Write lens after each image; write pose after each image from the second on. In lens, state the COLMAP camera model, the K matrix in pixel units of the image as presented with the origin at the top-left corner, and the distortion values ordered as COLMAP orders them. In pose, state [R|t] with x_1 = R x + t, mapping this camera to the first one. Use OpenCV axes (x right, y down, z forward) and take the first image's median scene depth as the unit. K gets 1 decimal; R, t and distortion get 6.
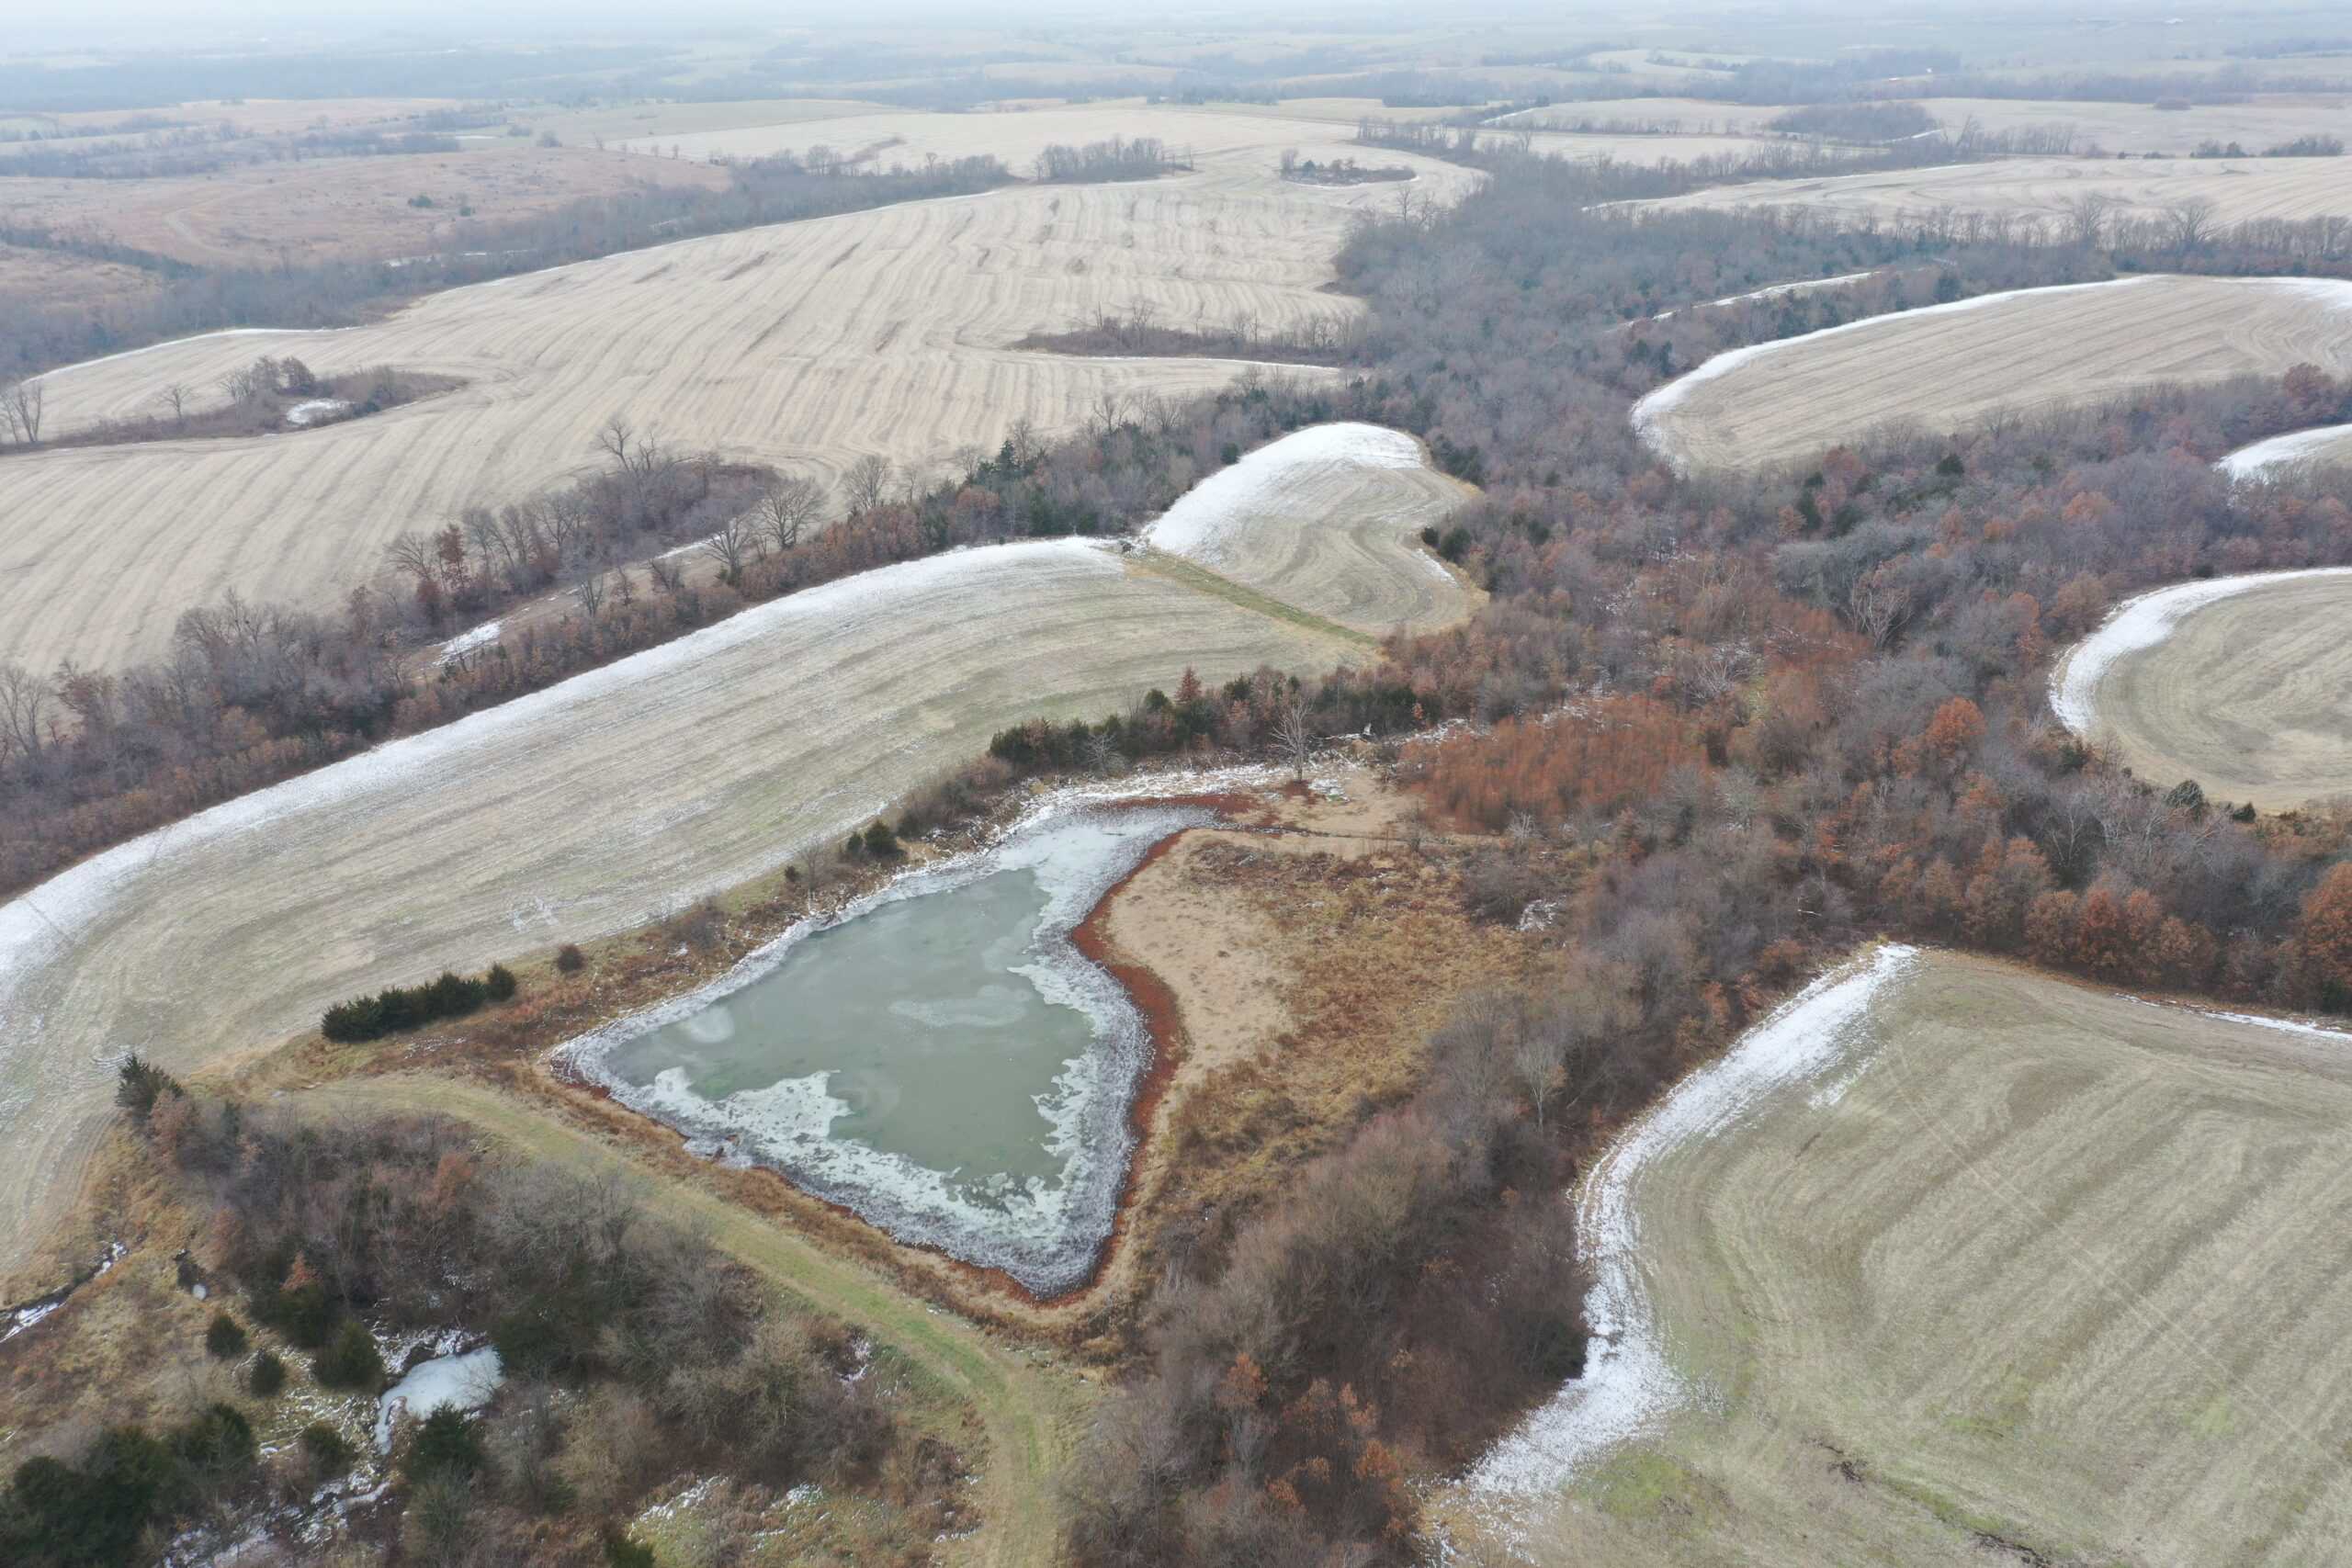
lens RADIAL K [[1855.4, 0, 1167.9], [0, 1855.4, 775.0], [0, 0, 1]] dist [-0.005280, 0.003248]
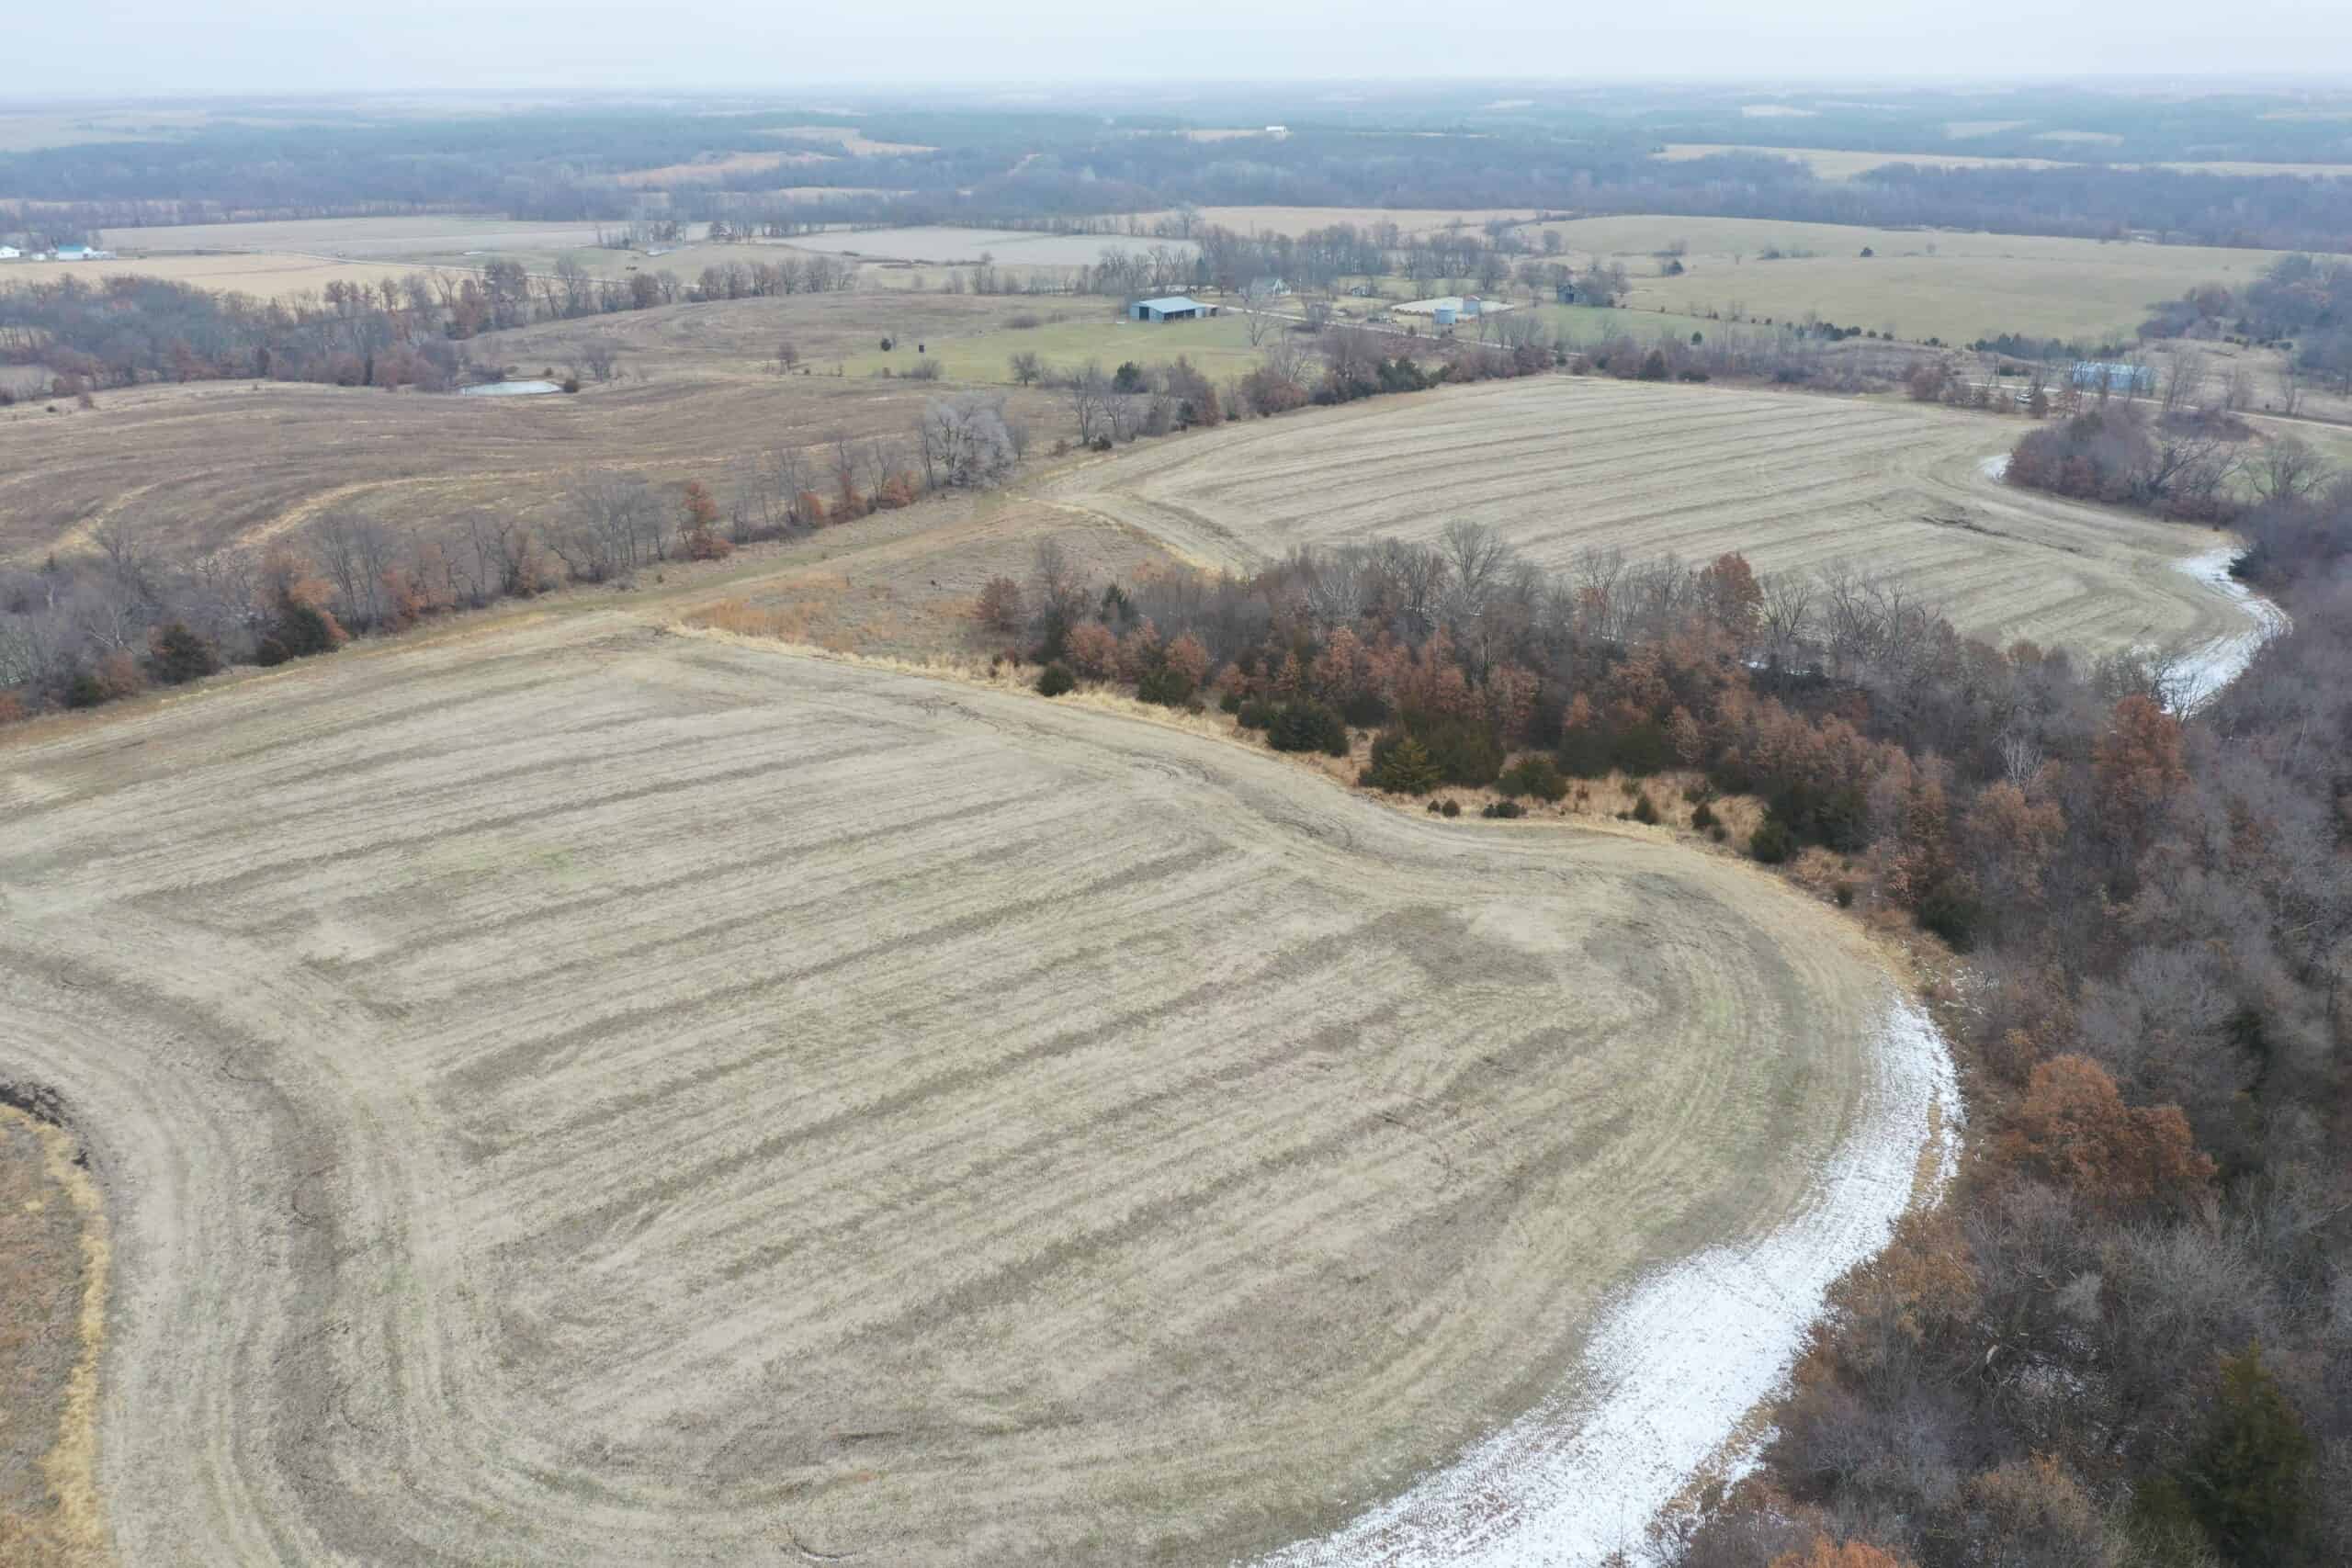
lens RADIAL K [[1851.3, 0, 1168.5], [0, 1851.3, 785.0], [0, 0, 1]] dist [-0.005432, 0.004220]
pose [[-0.999490, 0.030281, -0.010101, 0.506366], [0.014802, 0.719998, 0.693818, -0.313569], [0.028282, 0.693315, -0.720079, 0.955942]]
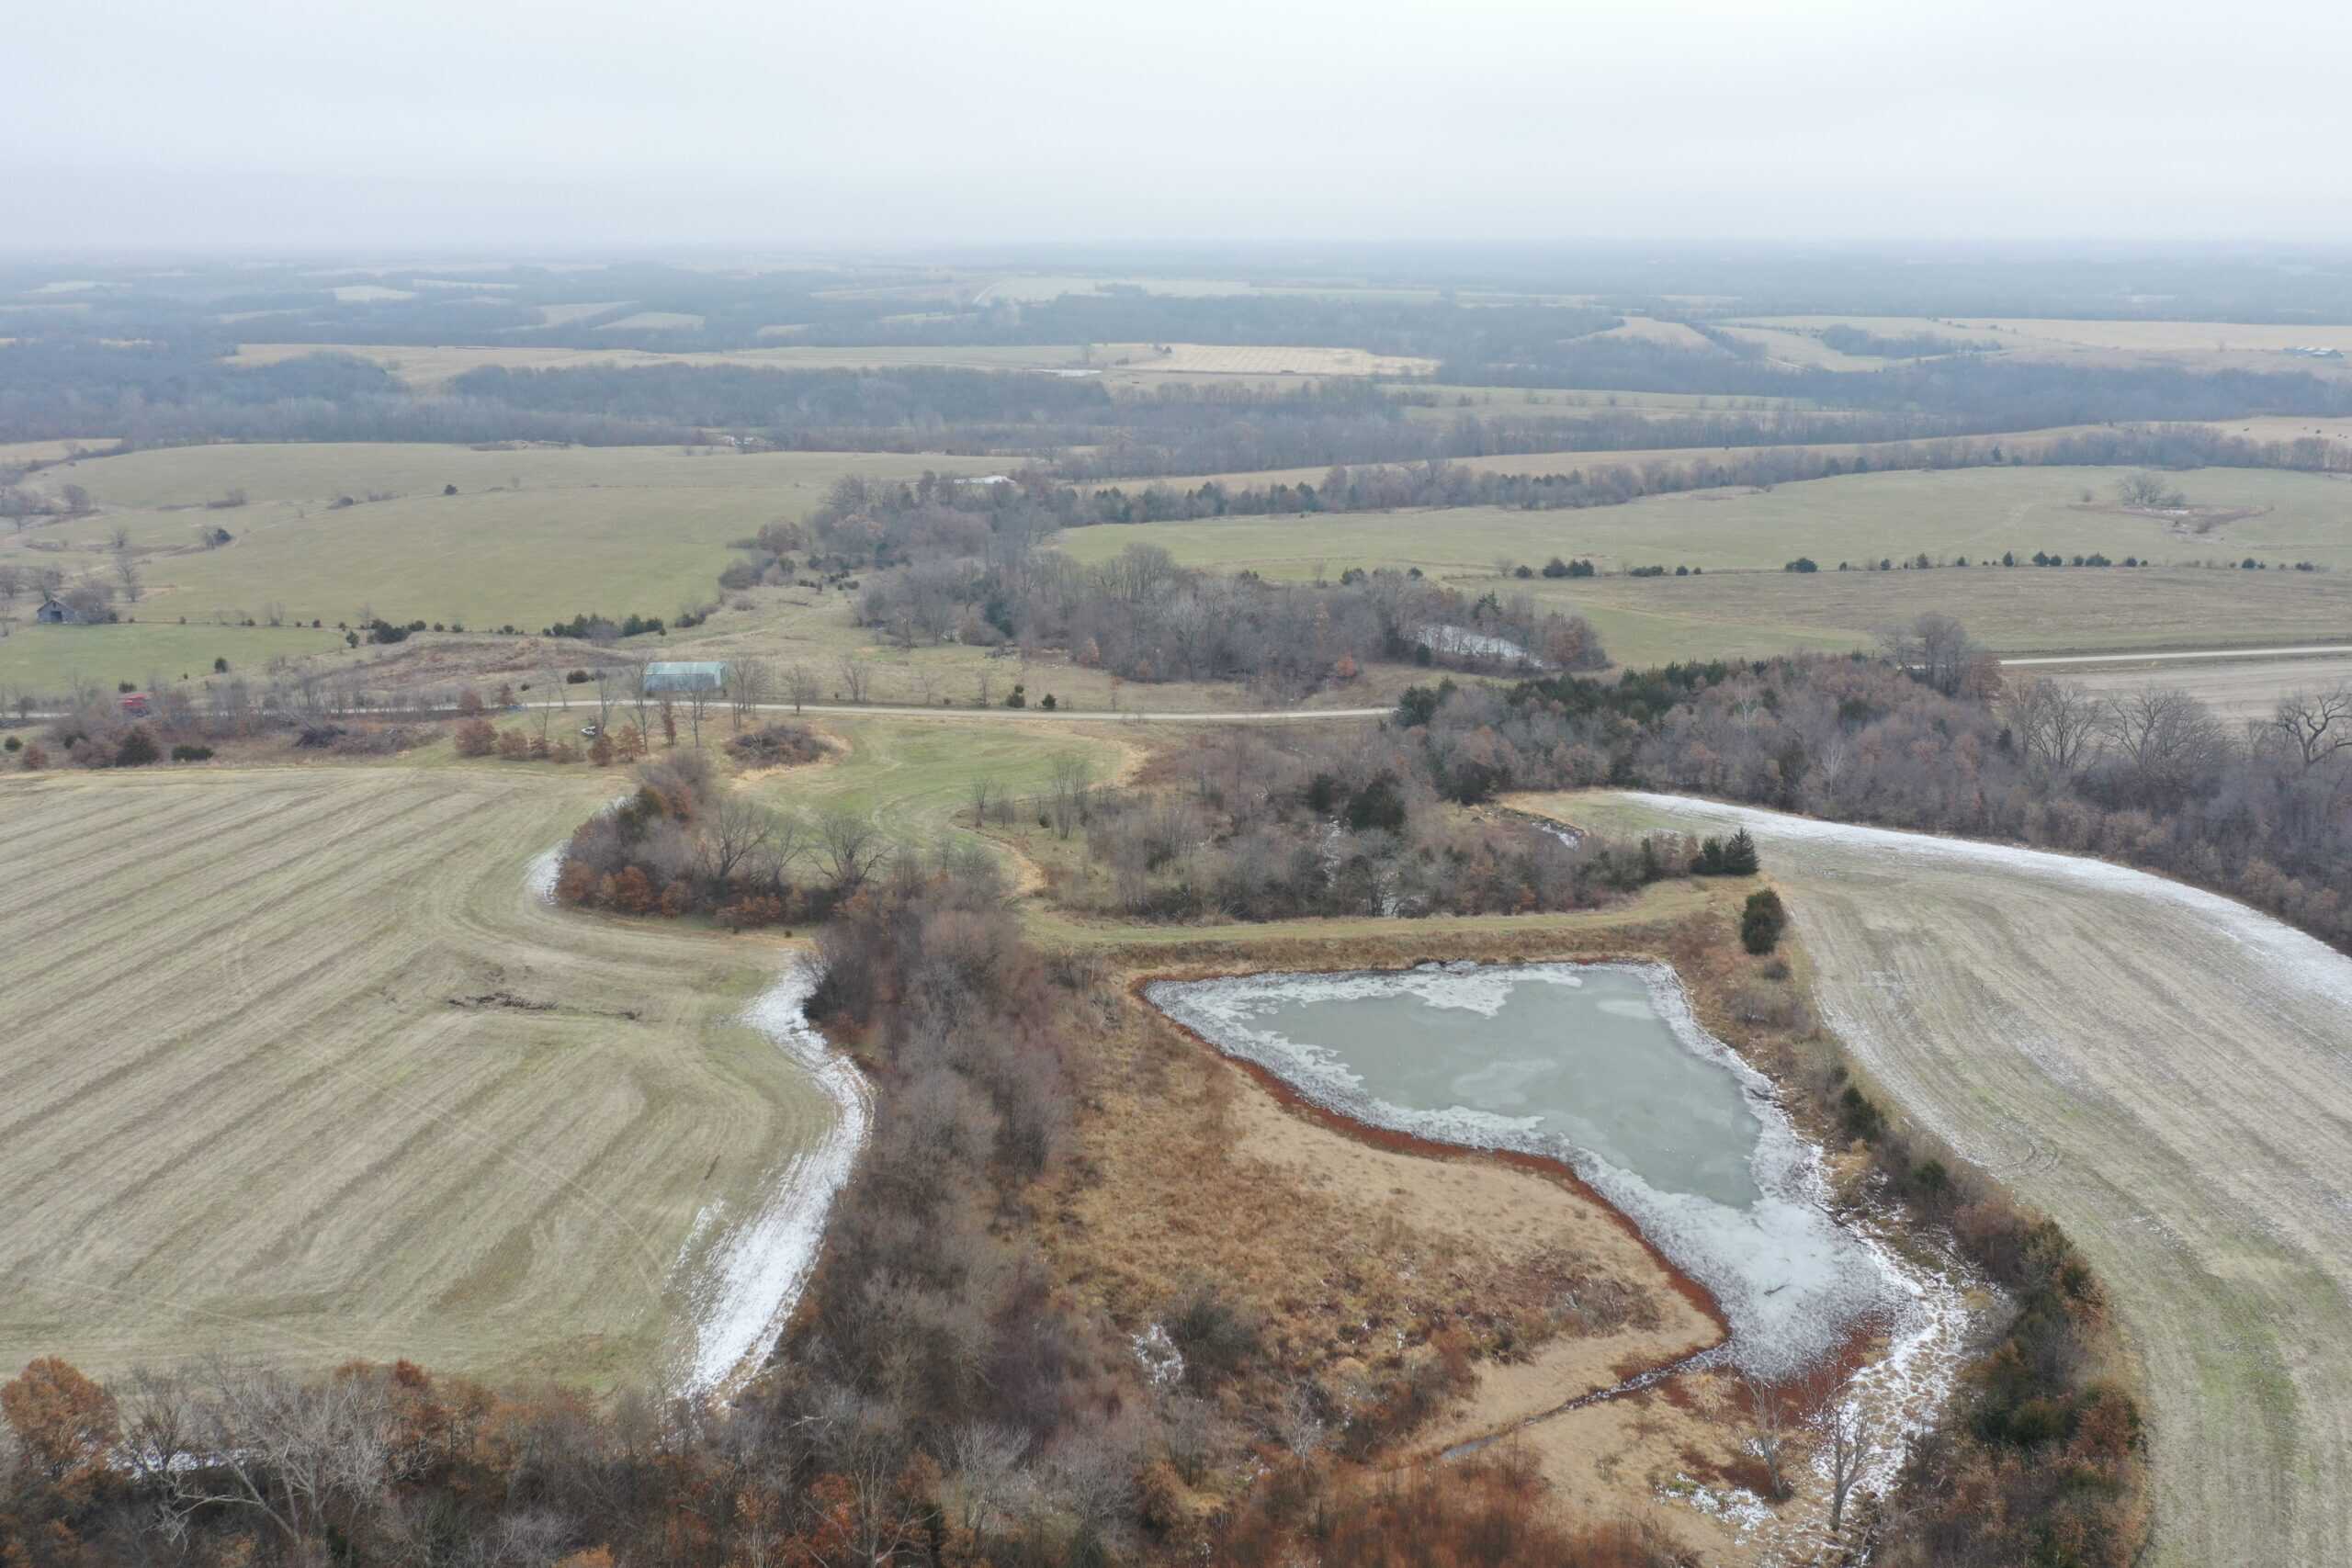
lens RADIAL K [[1853.2, 0, 1165.1], [0, 1853.2, 783.8], [0, 0, 1]] dist [-0.004487, -0.004313]
pose [[-0.763703, 0.204478, -0.612329, 0.357695], [-0.235363, 0.795035, 0.559038, -0.304209], [0.601134, 0.571058, -0.559044, 0.769777]]
